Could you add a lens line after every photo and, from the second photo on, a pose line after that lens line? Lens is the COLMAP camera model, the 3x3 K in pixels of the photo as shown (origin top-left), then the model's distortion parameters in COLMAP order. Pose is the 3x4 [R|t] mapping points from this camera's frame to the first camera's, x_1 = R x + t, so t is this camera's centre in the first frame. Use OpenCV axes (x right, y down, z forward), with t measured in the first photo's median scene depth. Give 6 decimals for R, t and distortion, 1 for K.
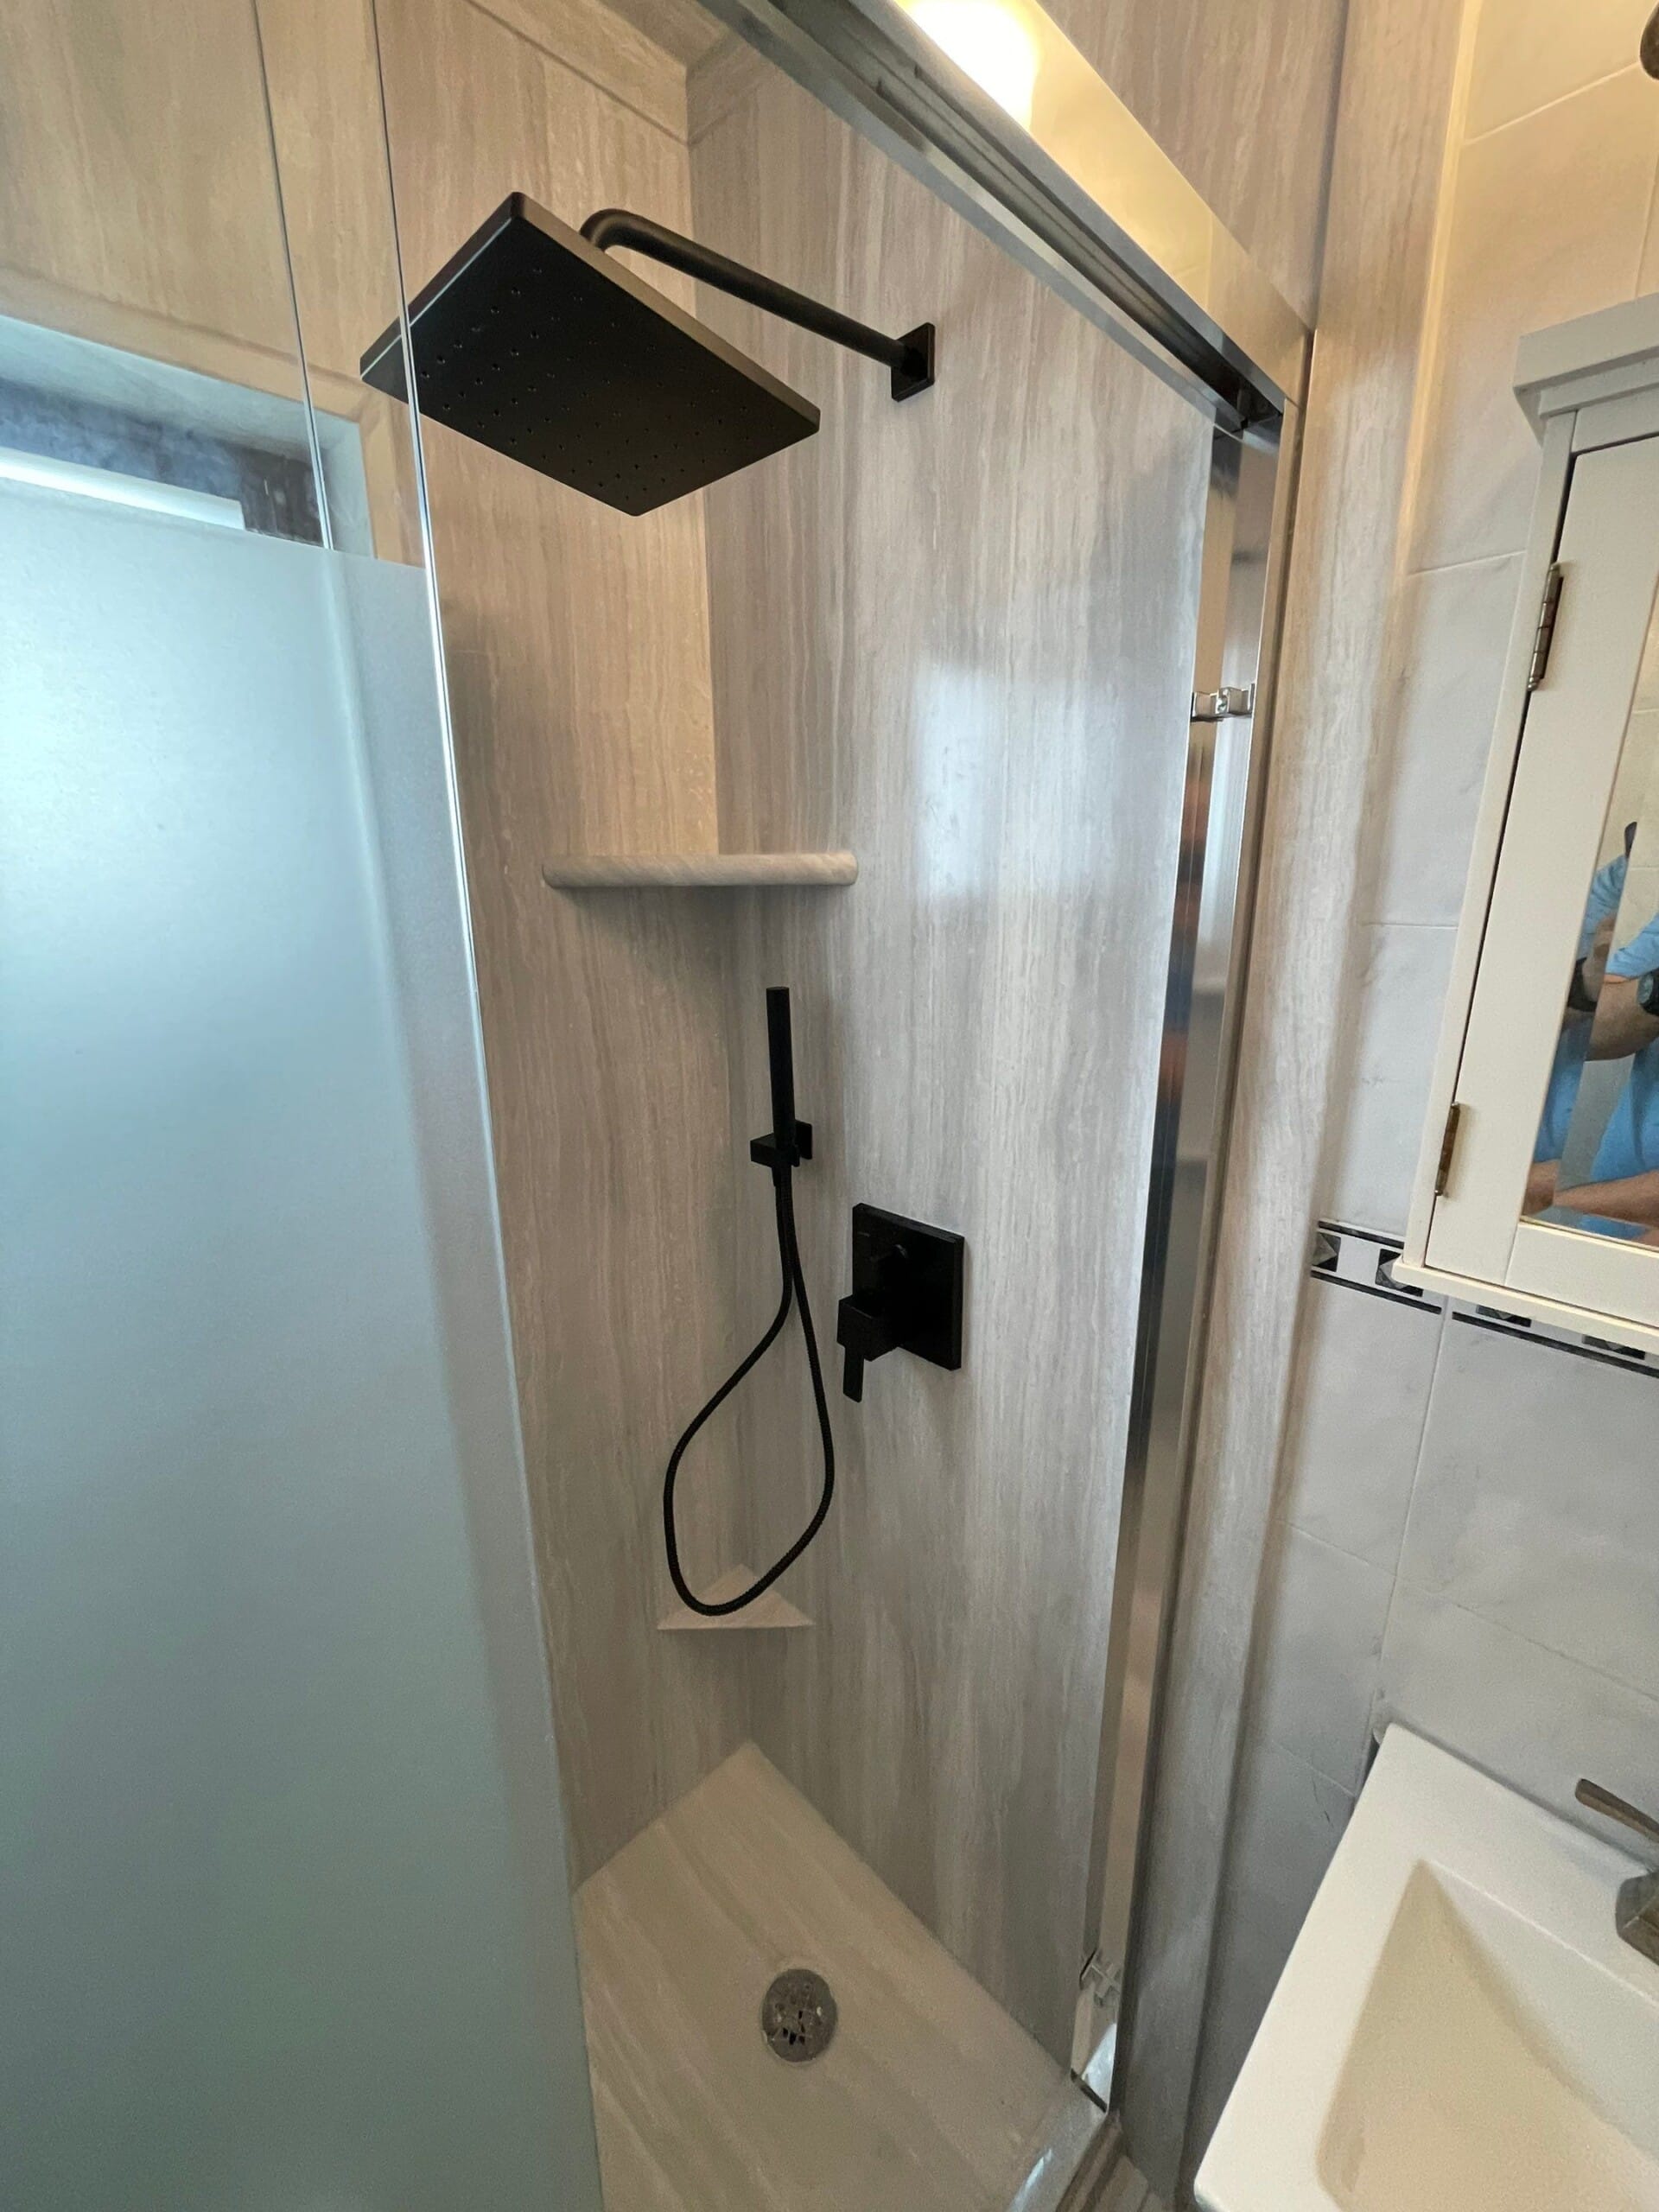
lens RADIAL K [[887.5, 0, 822.9], [0, 887.5, 1090.1], [0, 0, 1]] dist [0.003474, -0.000454]
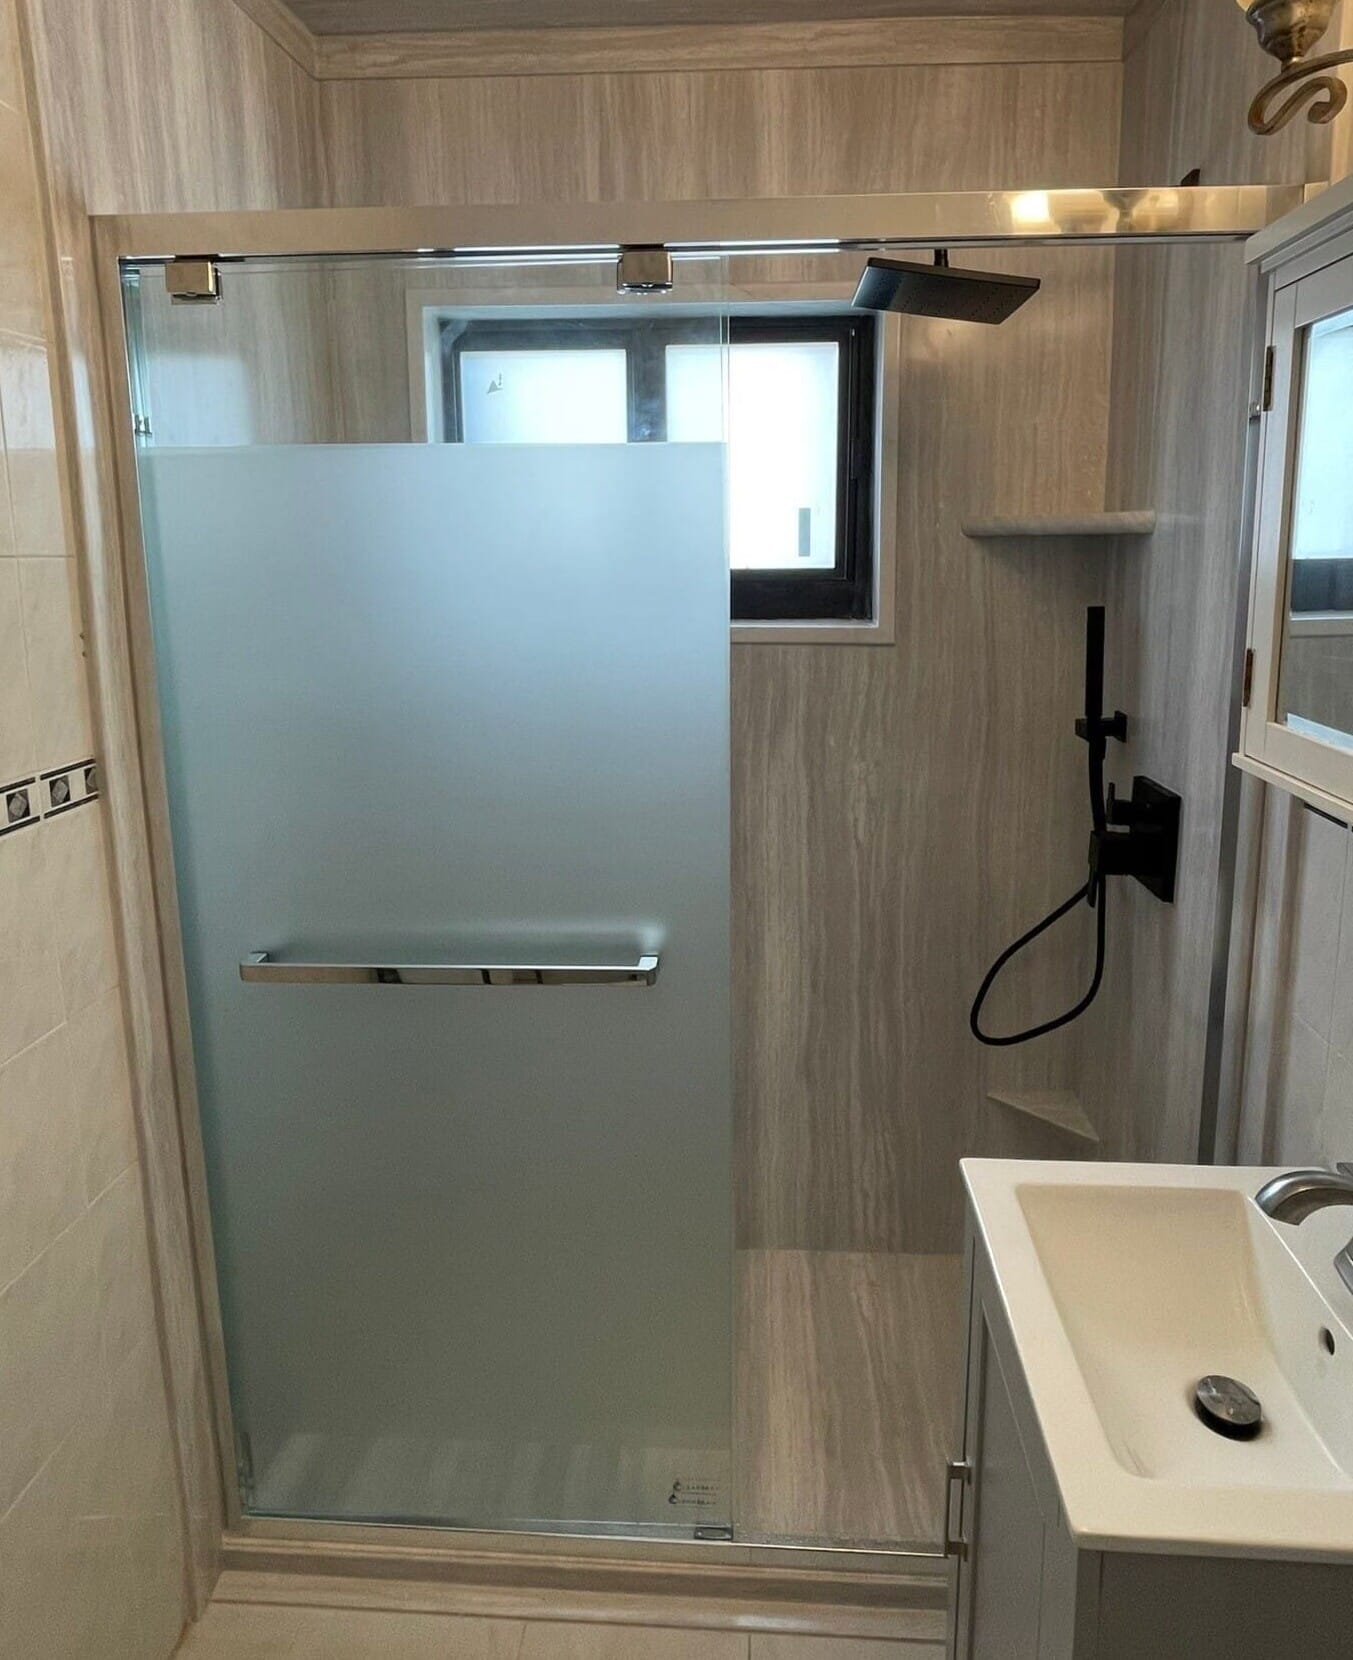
lens RADIAL K [[1048.1, 0, 710.6], [0, 1048.1, 727.2], [0, 0, 1]] dist [-0.019872, 0.018065]
pose [[0.668507, 0.129336, -0.732373, 0.842209], [-0.182708, 0.983143, 0.006847, 0.187007], [0.720913, 0.129233, 0.680869, -0.589049]]
